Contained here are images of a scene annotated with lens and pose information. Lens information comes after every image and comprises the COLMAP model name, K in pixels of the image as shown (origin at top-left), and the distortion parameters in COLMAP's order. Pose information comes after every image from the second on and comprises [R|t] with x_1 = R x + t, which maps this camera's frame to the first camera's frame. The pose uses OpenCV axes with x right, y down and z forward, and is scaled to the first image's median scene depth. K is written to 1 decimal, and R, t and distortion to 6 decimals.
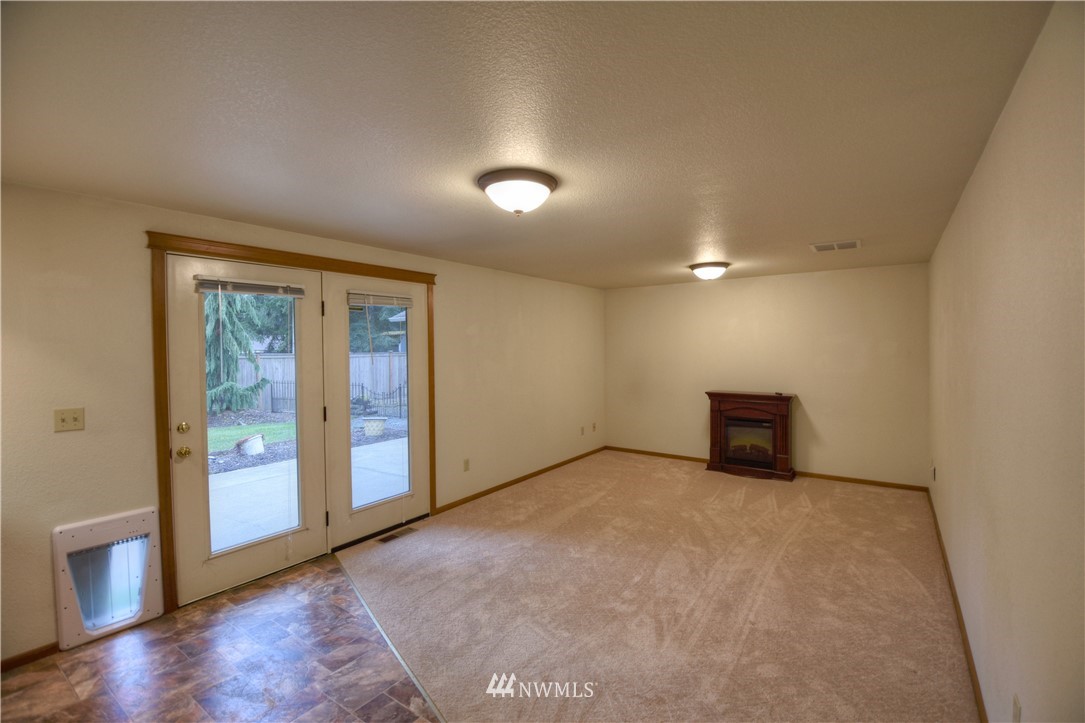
lens RADIAL K [[477.6, 0, 542.5], [0, 477.6, 361.5], [0, 0, 1]] dist [-0.000834, -0.000169]
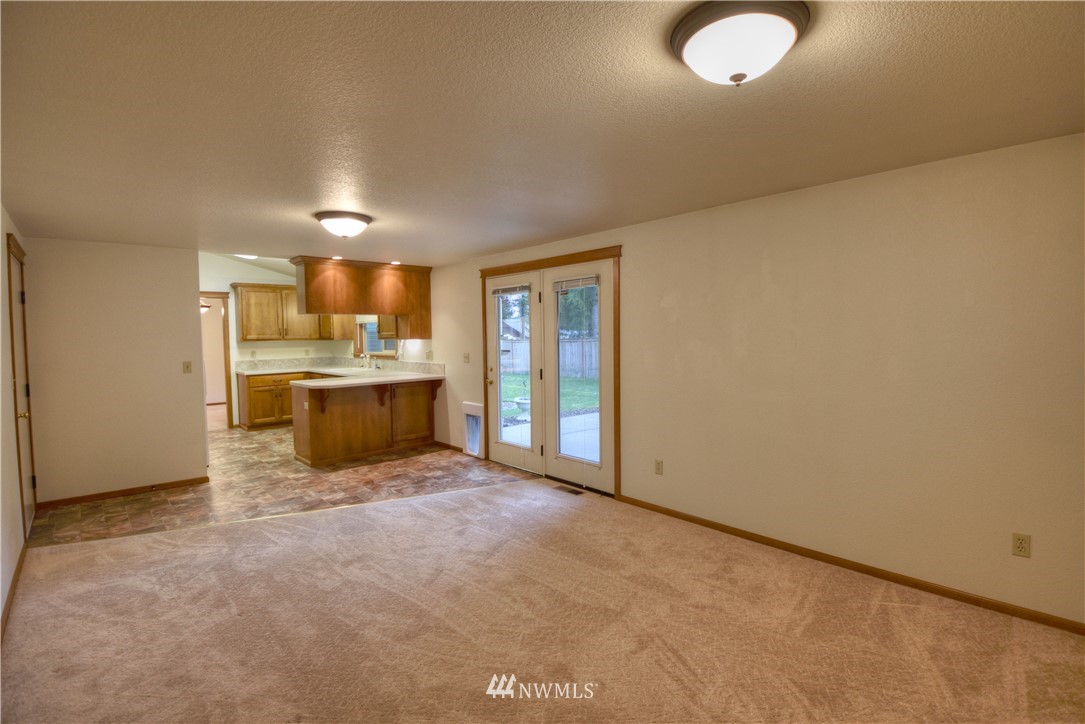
lens RADIAL K [[487.9, 0, 564.4], [0, 487.9, 357.8], [0, 0, 1]] dist [-0.016158, -0.000132]
pose [[-0.159661, 0.062702, -0.985179, 0.883616], [-0.016258, 0.997678, 0.066132, -0.030452], [0.987038, 0.026576, -0.158271, 1.253612]]
